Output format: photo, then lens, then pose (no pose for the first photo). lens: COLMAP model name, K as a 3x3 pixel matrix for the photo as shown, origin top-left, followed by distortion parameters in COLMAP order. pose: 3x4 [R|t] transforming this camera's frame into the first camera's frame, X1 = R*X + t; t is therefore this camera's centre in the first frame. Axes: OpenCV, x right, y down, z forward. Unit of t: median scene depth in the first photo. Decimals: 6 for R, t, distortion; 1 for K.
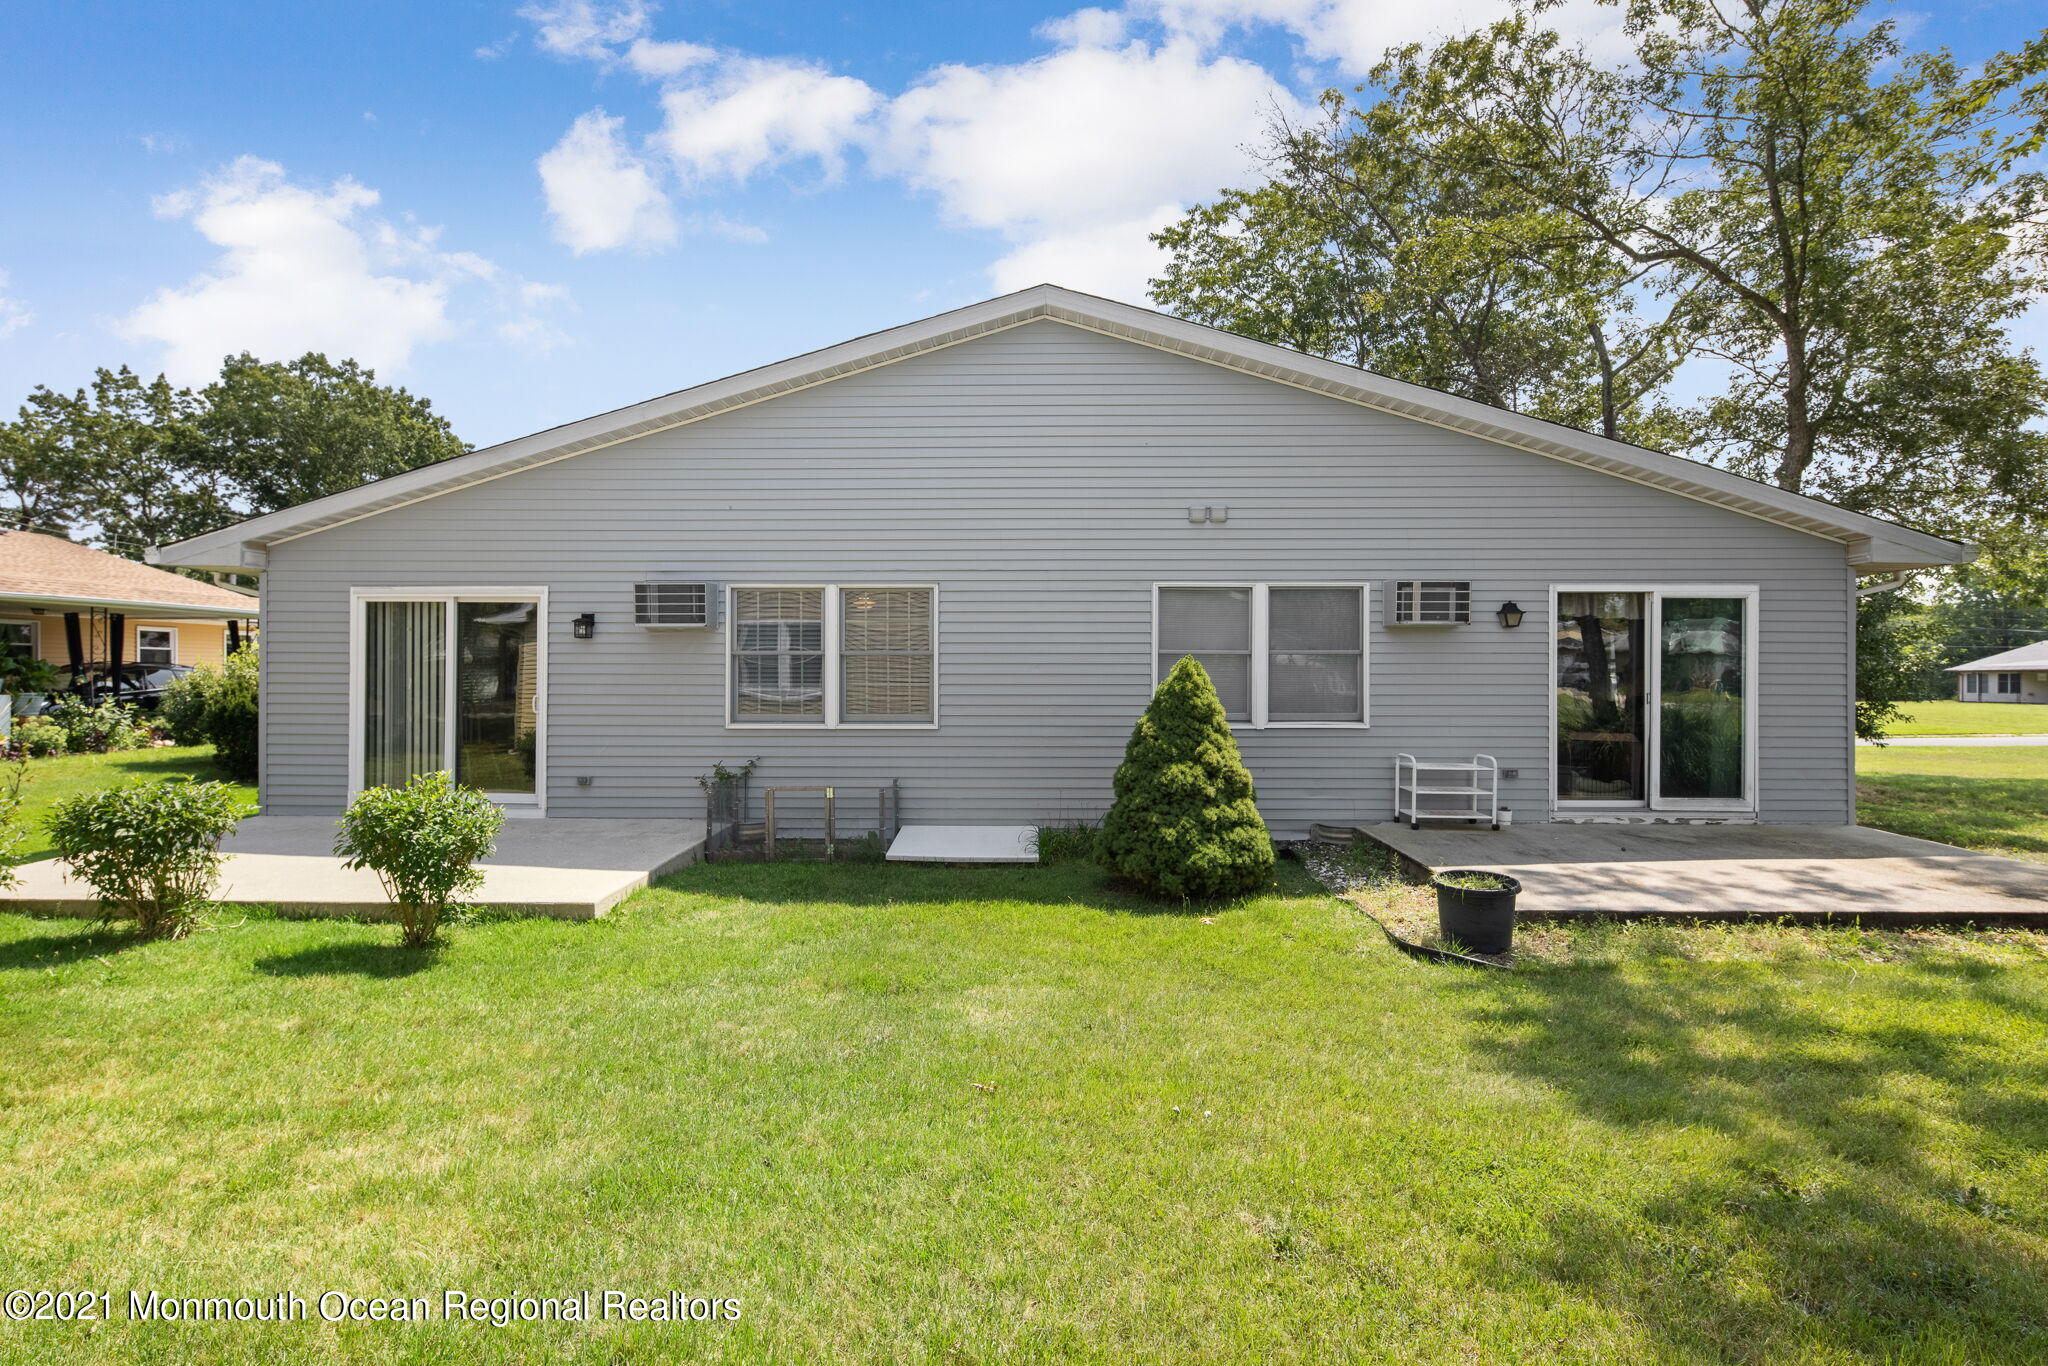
lens RADIAL K [[988.6, 0, 1025.2], [0, 988.6, 678.9], [0, 0, 1]] dist [0.009236, -0.006730]
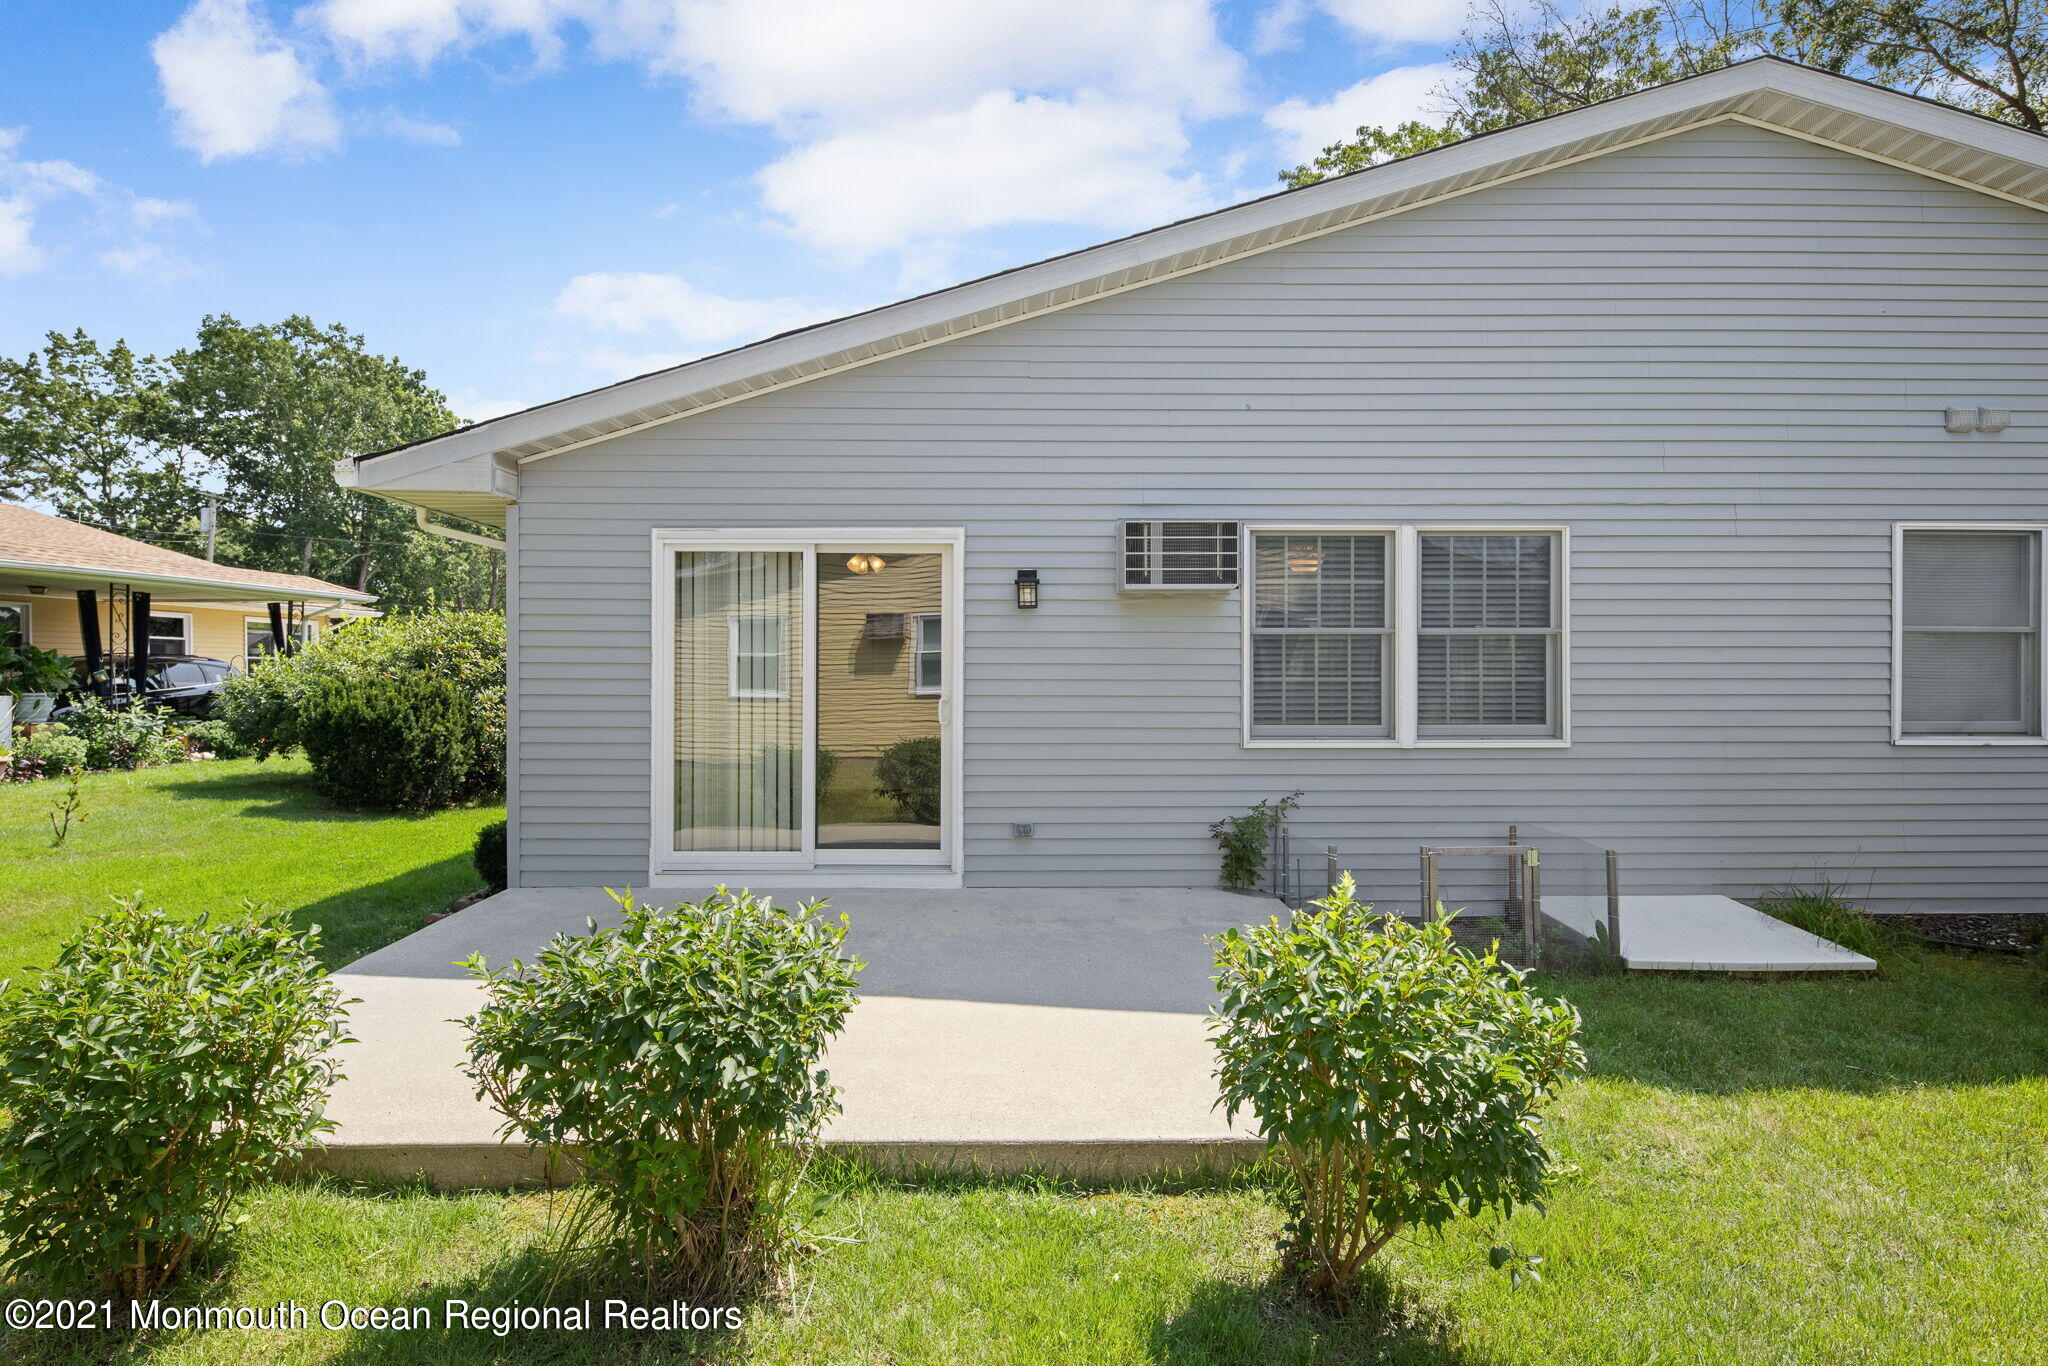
lens RADIAL K [[988.6, 0, 1021.7], [0, 988.6, 678.0], [0, 0, 1]] dist [0.009236, -0.006730]
pose [[0.999310, -0.001924, 0.037083, -0.244453], [0.001805, 0.999993, 0.003234, 0.001164], [-0.037089, -0.003165, 0.999307, 0.185195]]
